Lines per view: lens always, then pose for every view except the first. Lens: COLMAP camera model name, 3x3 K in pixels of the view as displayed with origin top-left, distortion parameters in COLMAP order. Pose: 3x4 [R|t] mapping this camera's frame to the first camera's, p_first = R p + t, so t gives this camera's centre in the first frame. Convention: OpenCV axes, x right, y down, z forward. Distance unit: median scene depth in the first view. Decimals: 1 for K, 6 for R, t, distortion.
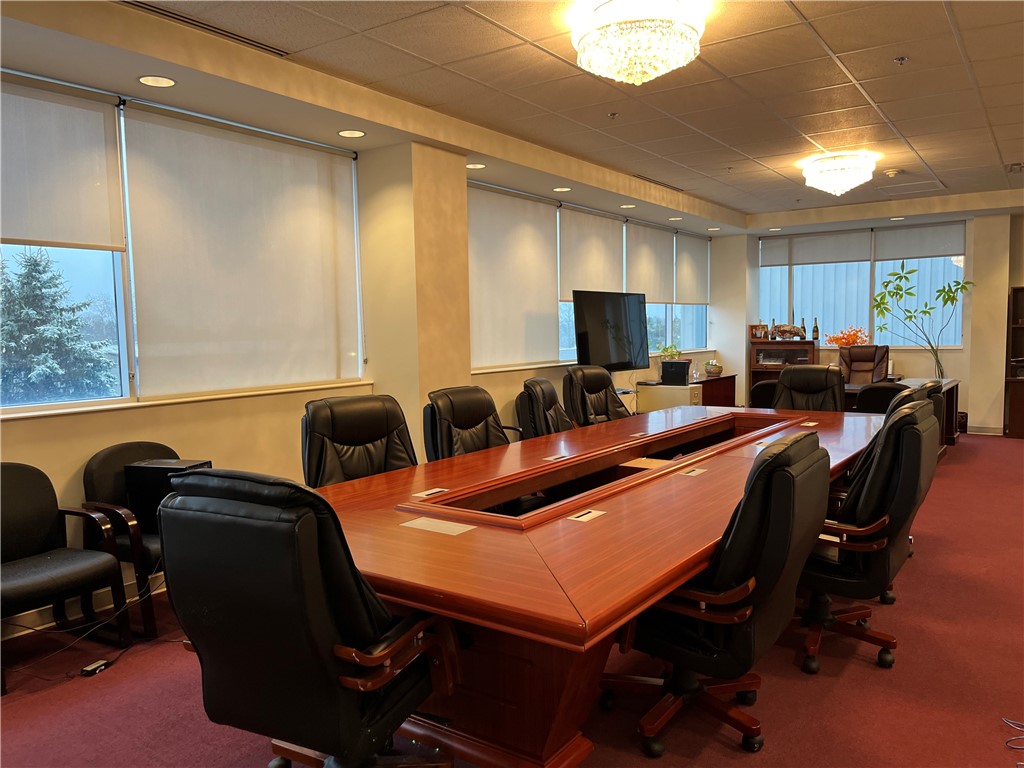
lens RADIAL K [[770.7, 0, 410.5], [0, 770.7, 397.7], [0, 0, 1]] dist [0.055143, -0.079192]
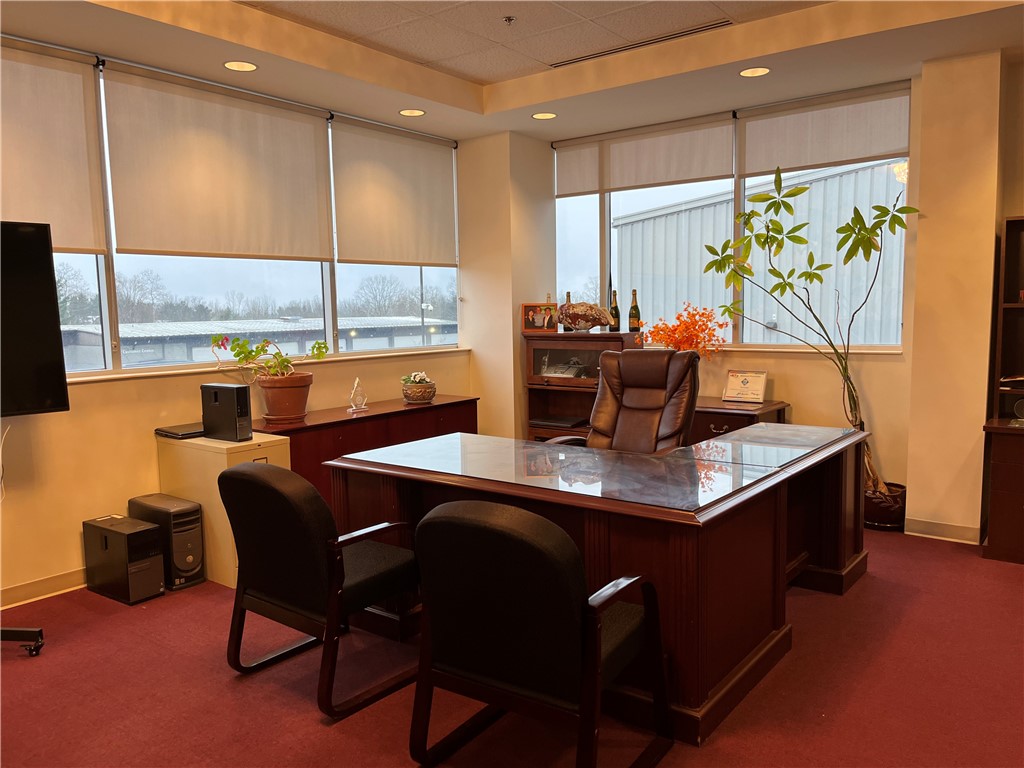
lens RADIAL K [[770.7, 0, 444.8], [0, 770.7, 392.5], [0, 0, 1]] dist [0.055143, -0.079192]
pose [[0.999718, 0.001296, -0.023728, 0.422818], [-0.000765, 0.999749, 0.022369, -0.047005], [0.023751, -0.022345, 0.999468, 0.493241]]
